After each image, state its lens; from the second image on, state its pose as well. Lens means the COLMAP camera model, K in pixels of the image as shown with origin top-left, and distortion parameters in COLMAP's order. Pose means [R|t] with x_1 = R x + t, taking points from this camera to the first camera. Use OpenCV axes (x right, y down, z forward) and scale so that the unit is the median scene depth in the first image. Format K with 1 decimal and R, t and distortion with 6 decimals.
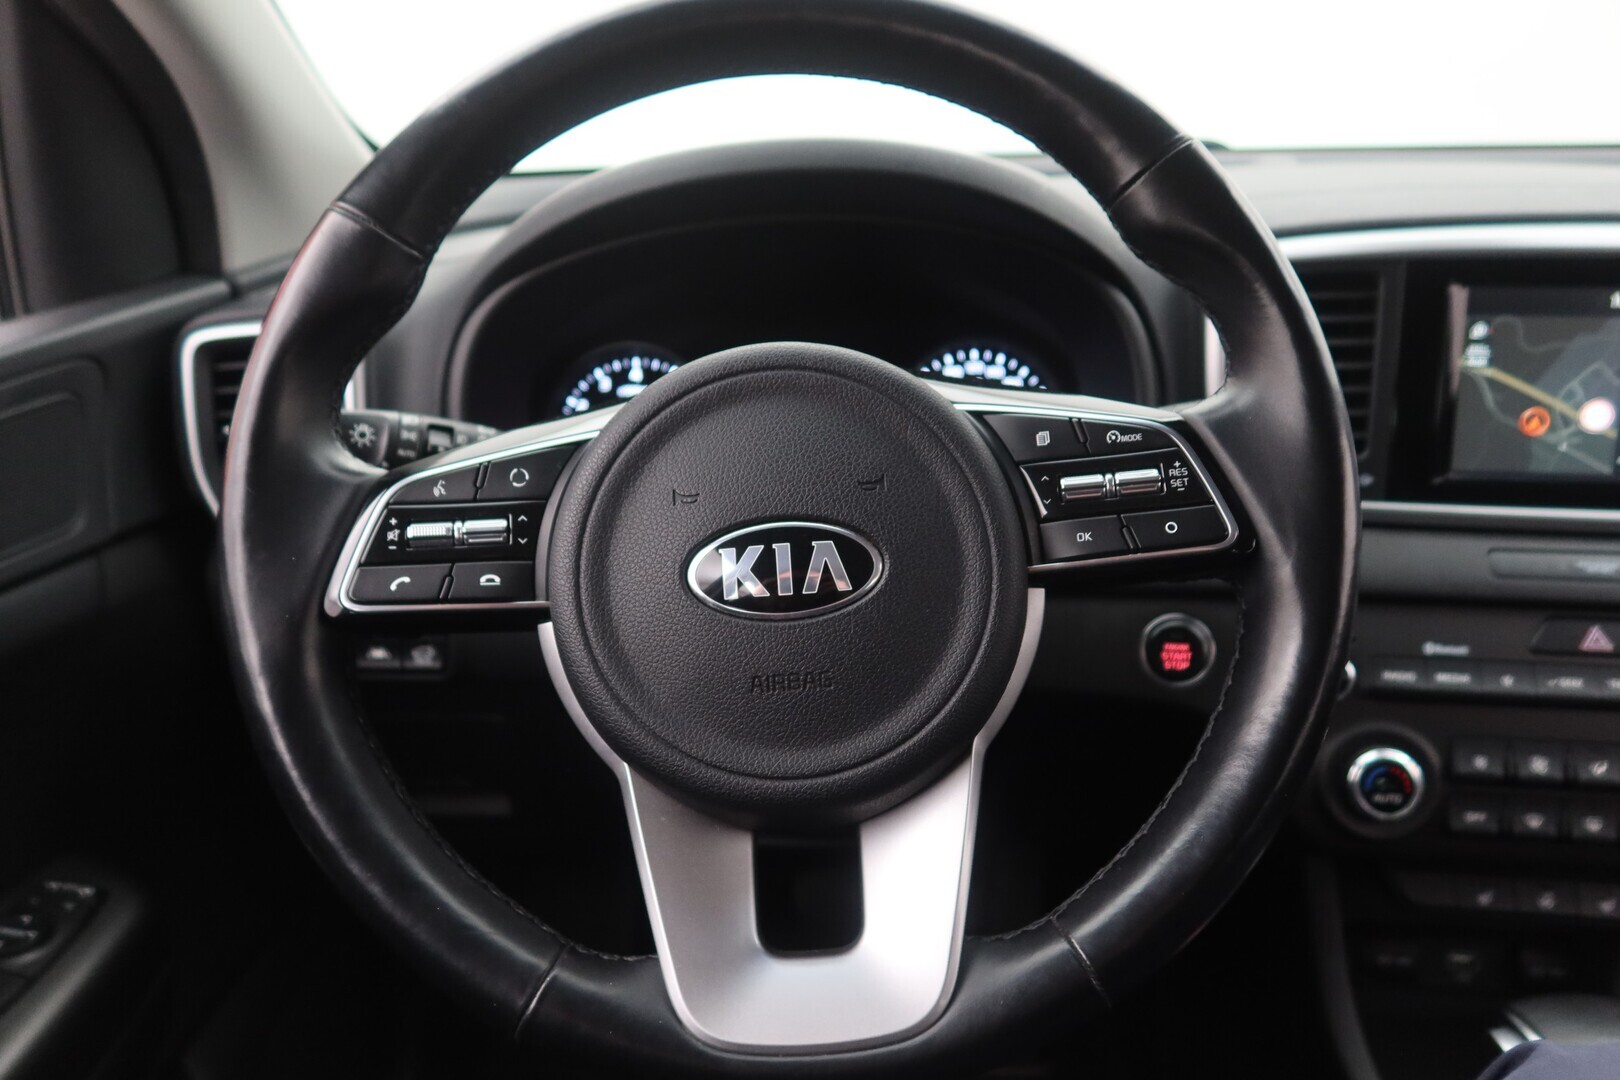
lens RADIAL K [[658.8, 0, 812.4], [0, 658.8, 534.0], [0, 0, 1]] dist [-0.003675, -0.000033]
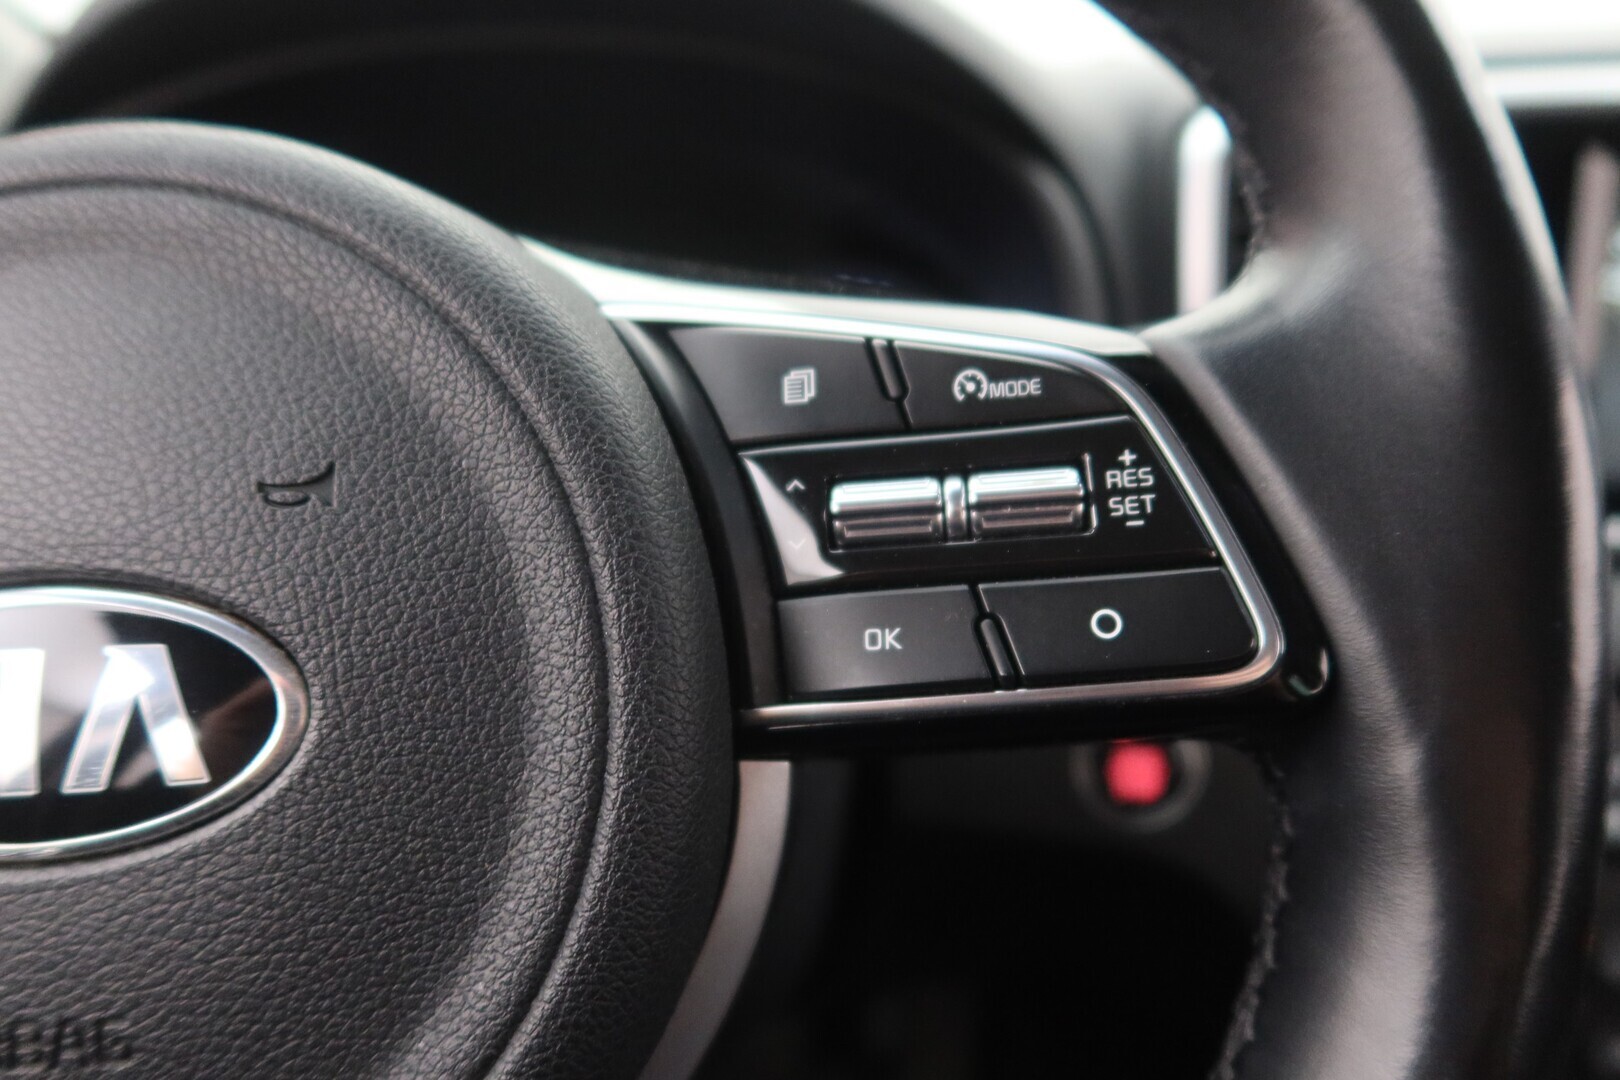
lens RADIAL K [[658.8, 0, 807.5], [0, 658.8, 541.0], [0, 0, 1]] dist [-0.003675, -0.000033]
pose [[0.999676, 0.024118, 0.008081, 0.364218], [-0.024121, 0.999709, 0.000315, -0.052627], [-0.008071, -0.000510, 0.999967, 0.614203]]
